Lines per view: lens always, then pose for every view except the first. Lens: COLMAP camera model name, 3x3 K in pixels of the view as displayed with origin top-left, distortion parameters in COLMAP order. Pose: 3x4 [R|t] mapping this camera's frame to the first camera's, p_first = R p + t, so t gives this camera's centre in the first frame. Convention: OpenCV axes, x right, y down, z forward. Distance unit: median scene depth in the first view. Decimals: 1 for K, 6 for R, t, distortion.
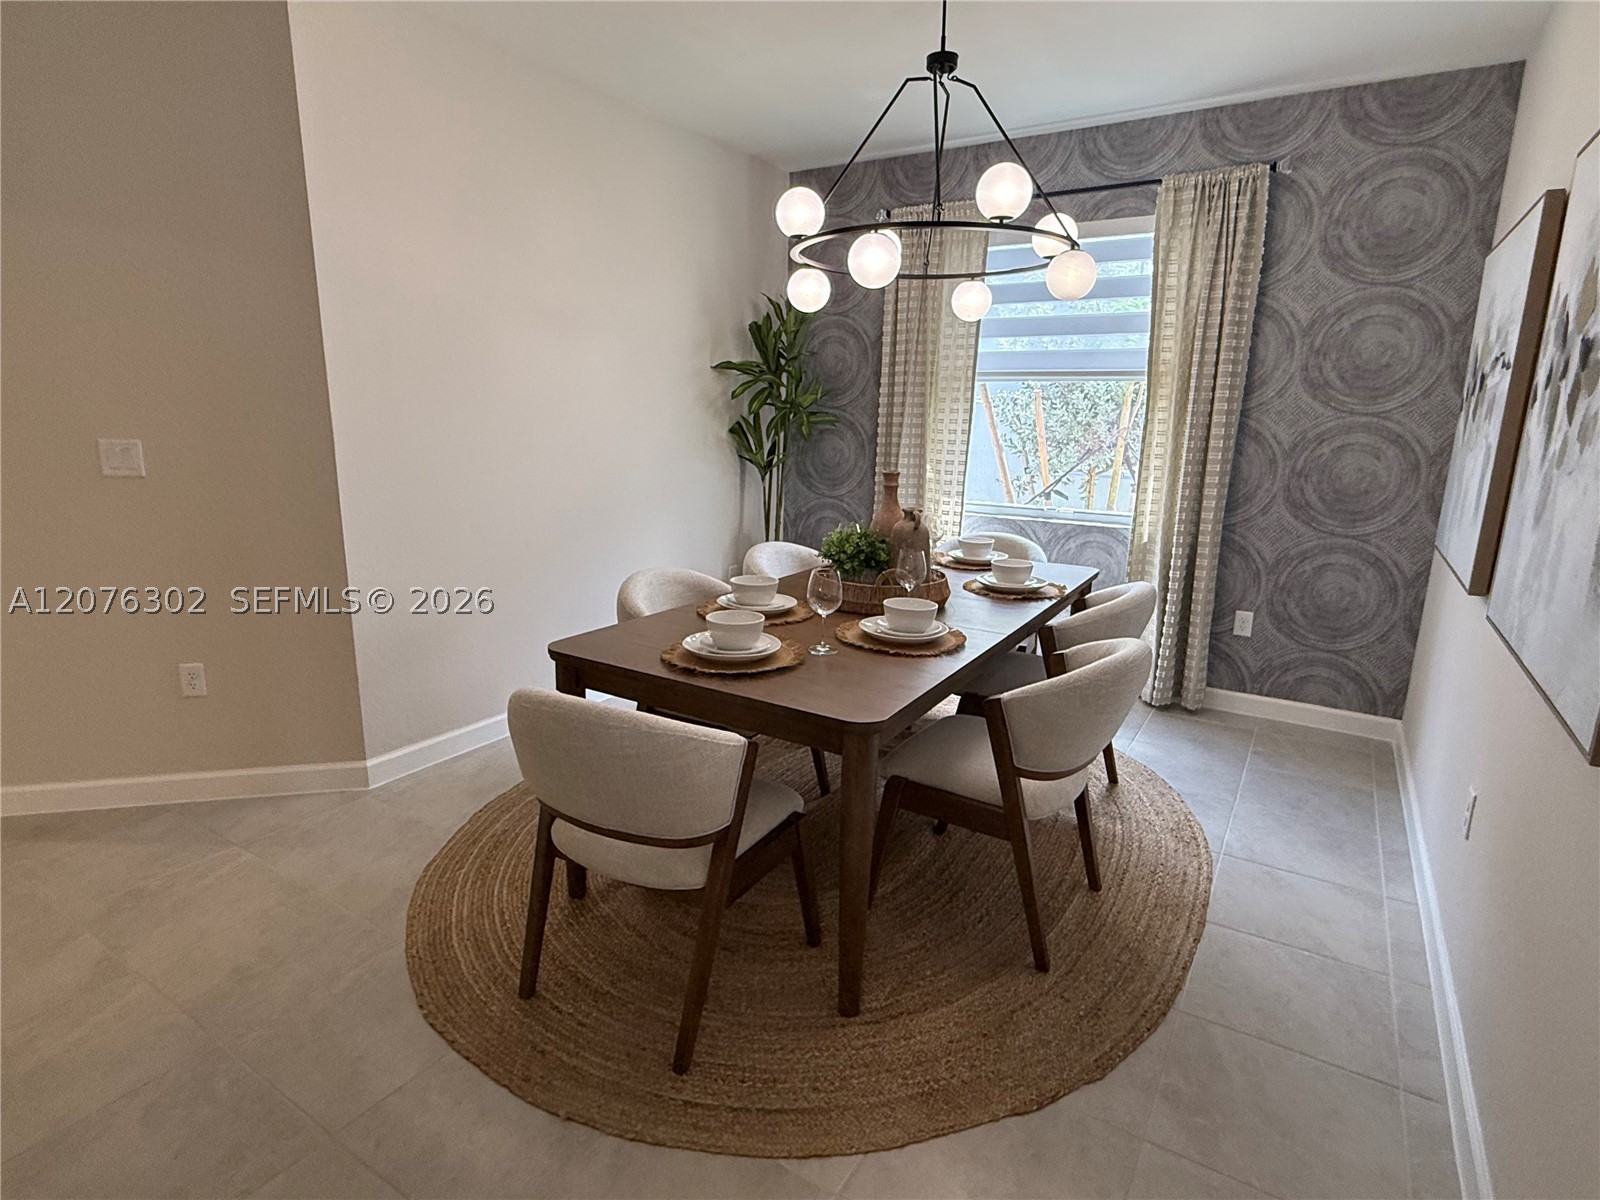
lens RADIAL K [[851.0, 0, 790.8], [0, 851.0, 604.3], [0, 0, 1]] dist [-0.005533, 0.002943]
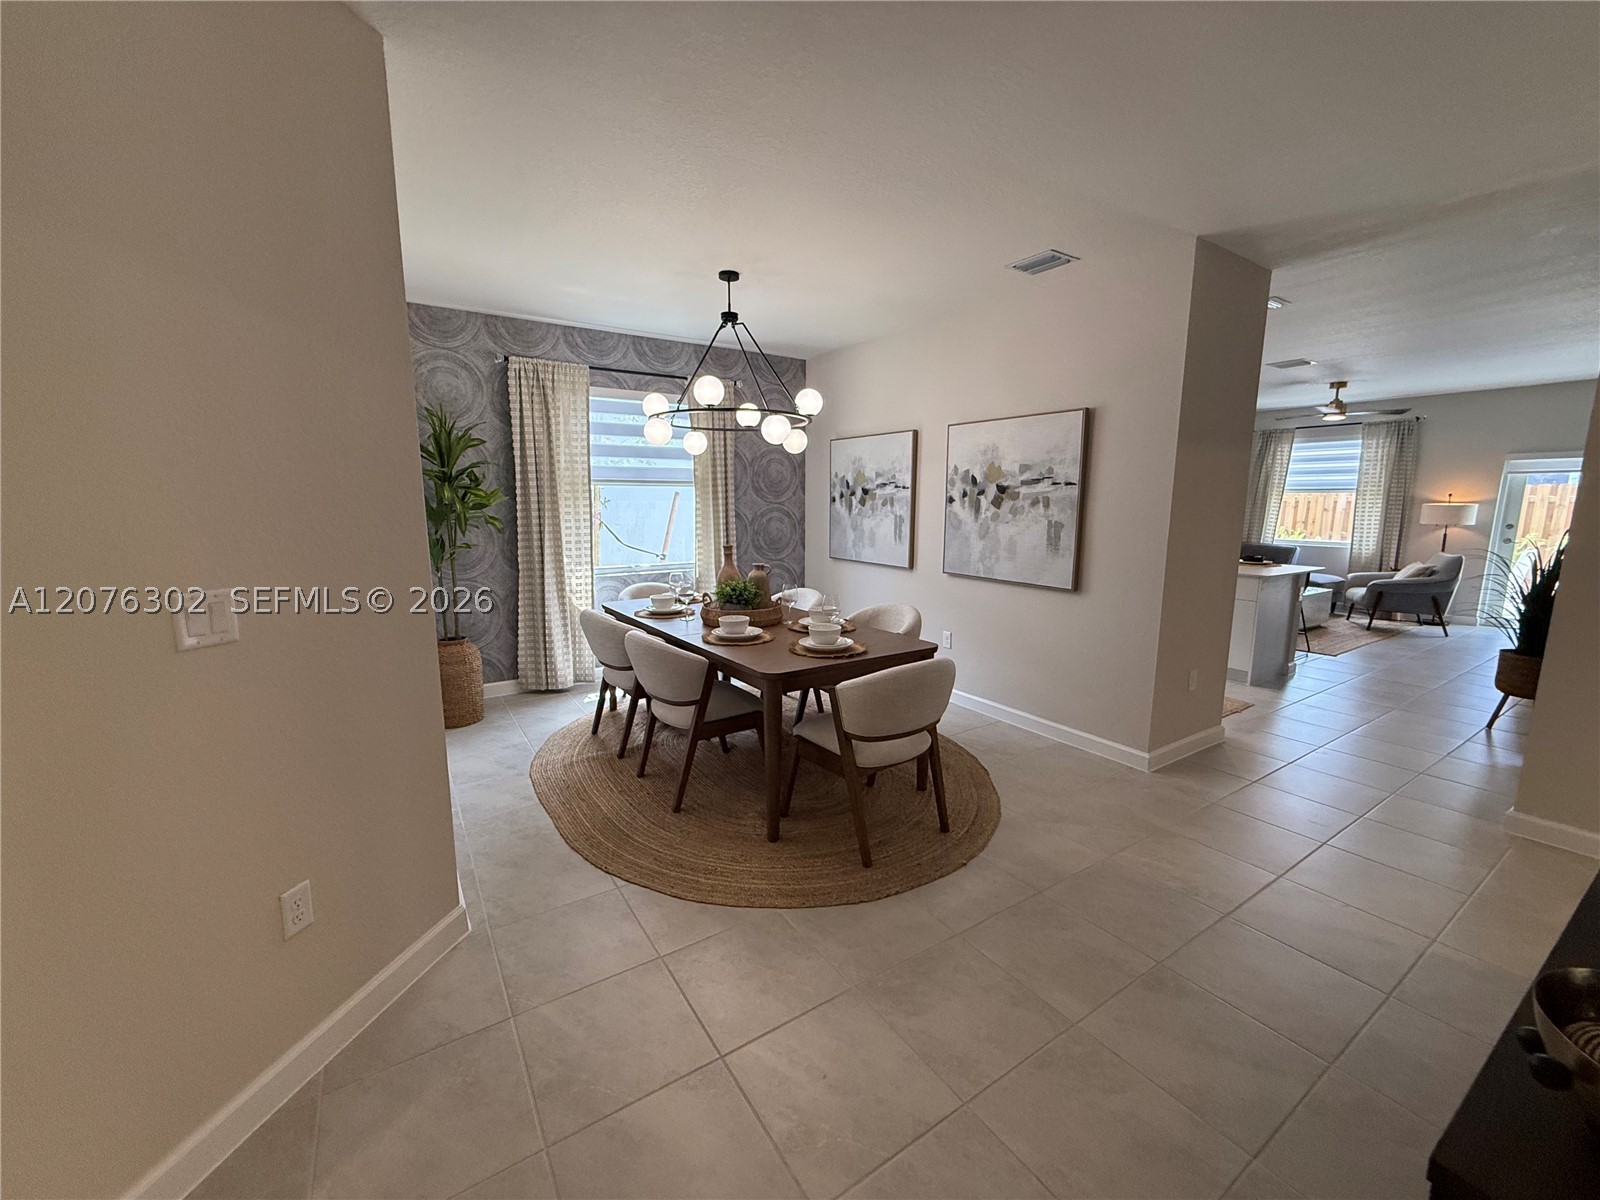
lens RADIAL K [[640.5, 0, 805.2], [0, 640.5, 599.2], [0, 0, 1]] dist [-0.003822, -0.000481]
pose [[0.407739, -0.156464, 0.899593, -0.780947], [0.205112, 0.975726, 0.076739, -0.096030], [-0.889763, 0.153228, 0.429934, 0.272992]]
